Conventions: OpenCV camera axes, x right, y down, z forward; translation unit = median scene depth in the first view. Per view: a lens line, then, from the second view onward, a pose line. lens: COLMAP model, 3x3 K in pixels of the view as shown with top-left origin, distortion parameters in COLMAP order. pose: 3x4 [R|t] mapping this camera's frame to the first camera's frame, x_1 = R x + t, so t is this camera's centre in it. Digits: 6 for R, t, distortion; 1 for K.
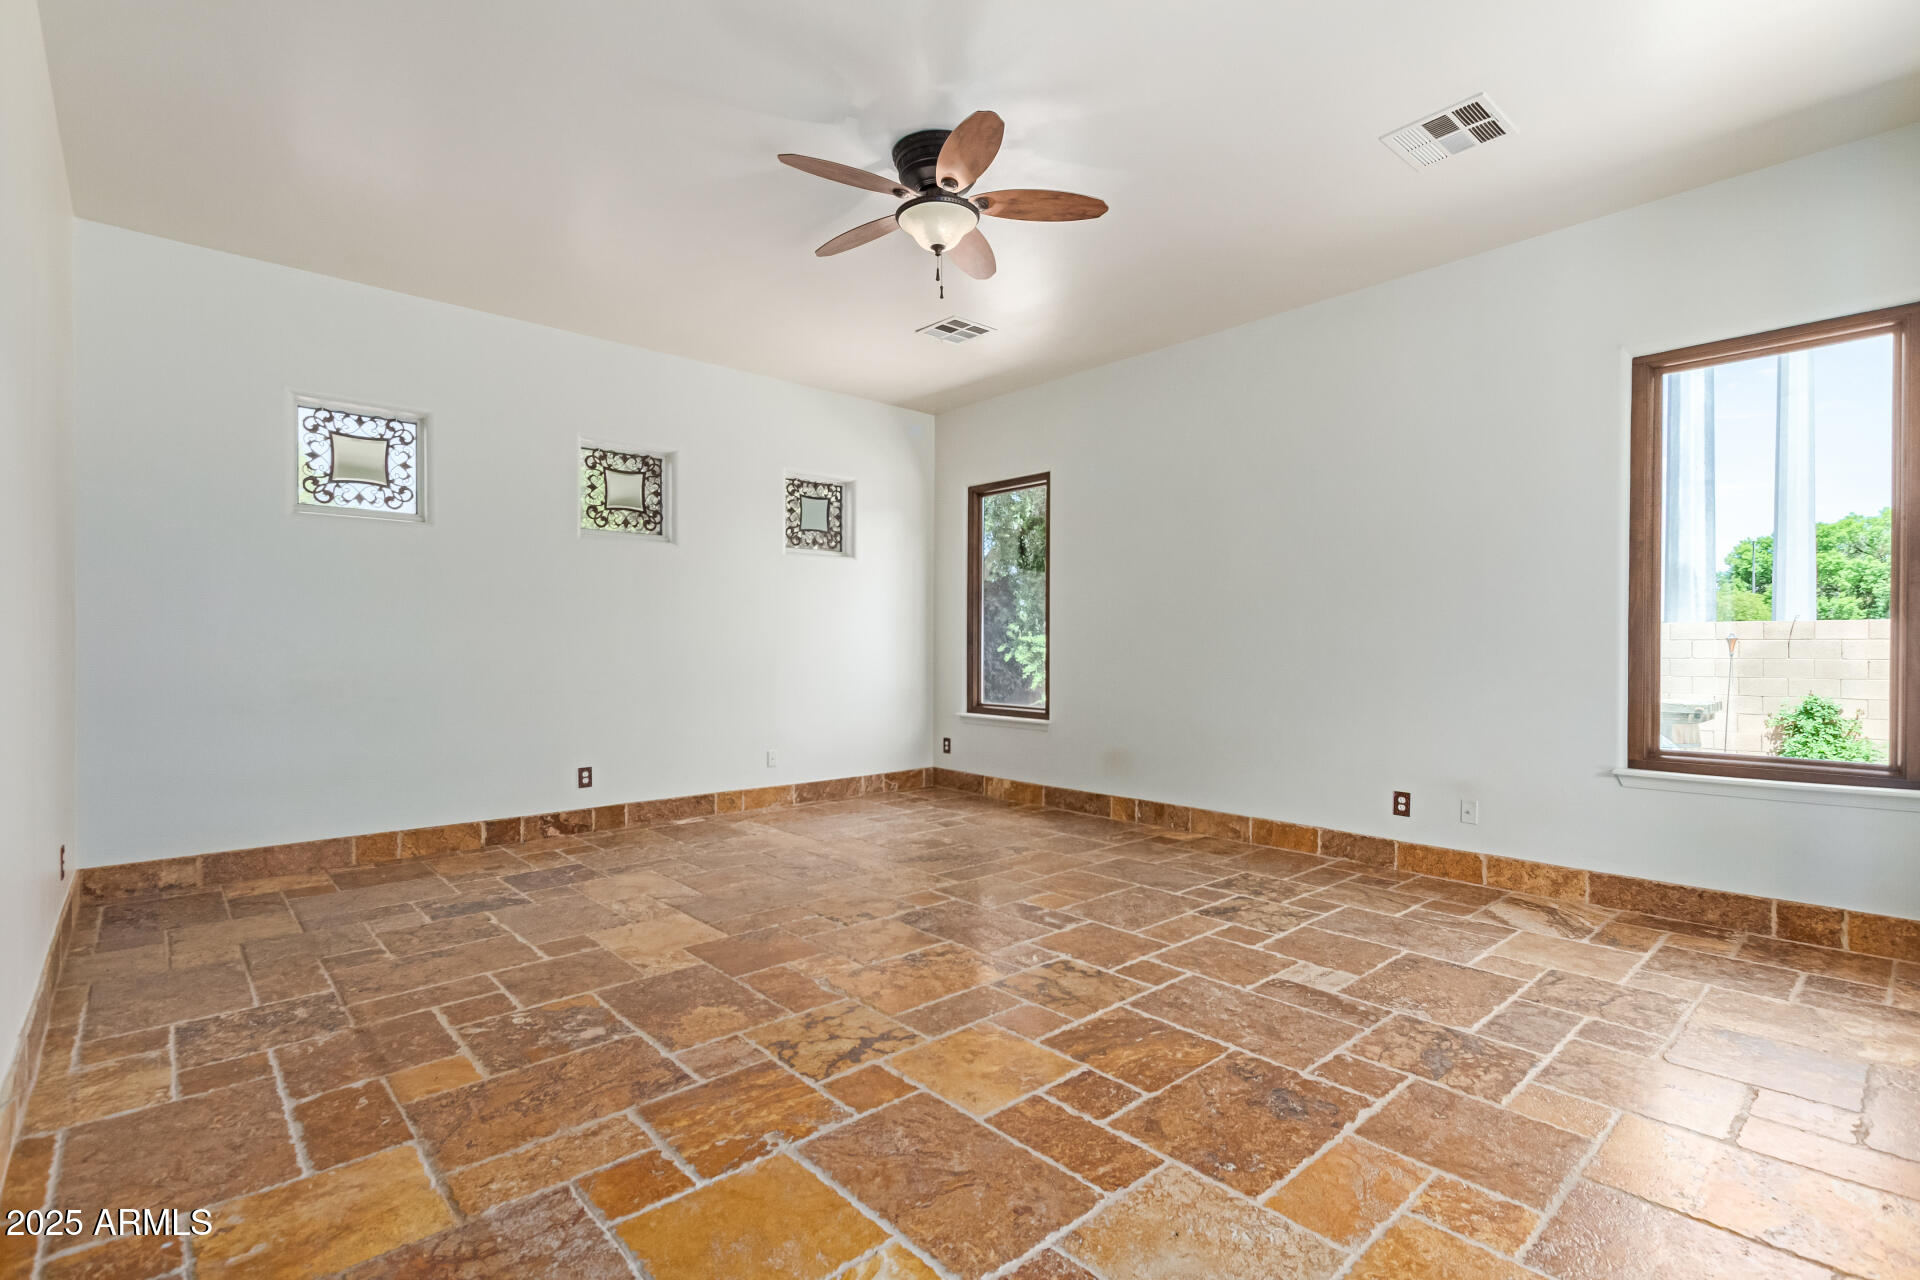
lens RADIAL K [[891.3, 0, 960.4], [0, 891.3, 647.7], [0, 0, 1]] dist [0.000645, 0.000045]
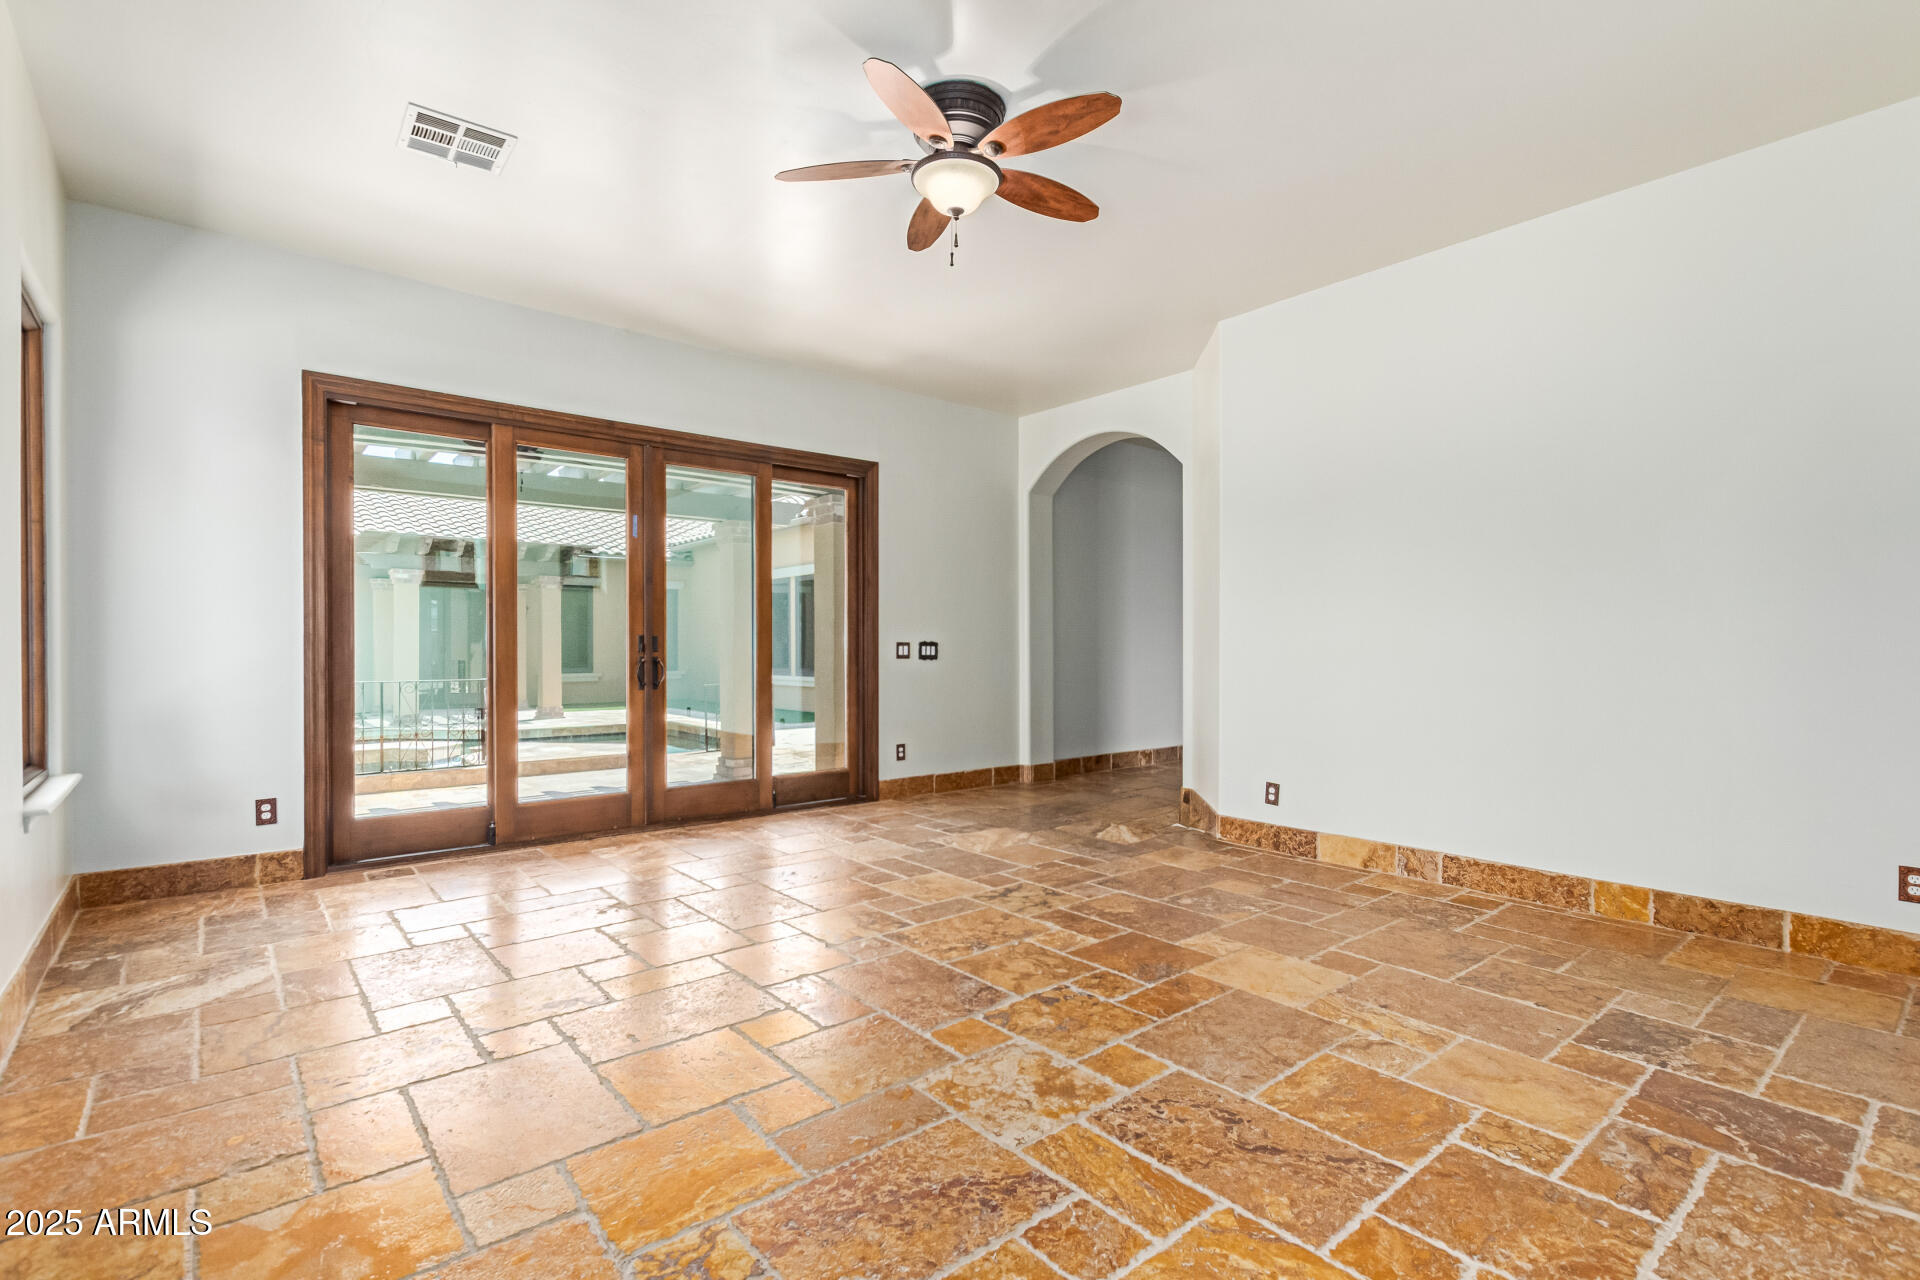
lens RADIAL K [[891.3, 0, 959.3], [0, 891.3, 644.6], [0, 0, 1]] dist [0.000645, 0.000045]
pose [[-0.999198, -0.001887, 0.039987, -0.071019], [-0.001941, 0.999997, -0.001318, -0.002654], [-0.039984, -0.001394, -0.999199, 2.065774]]
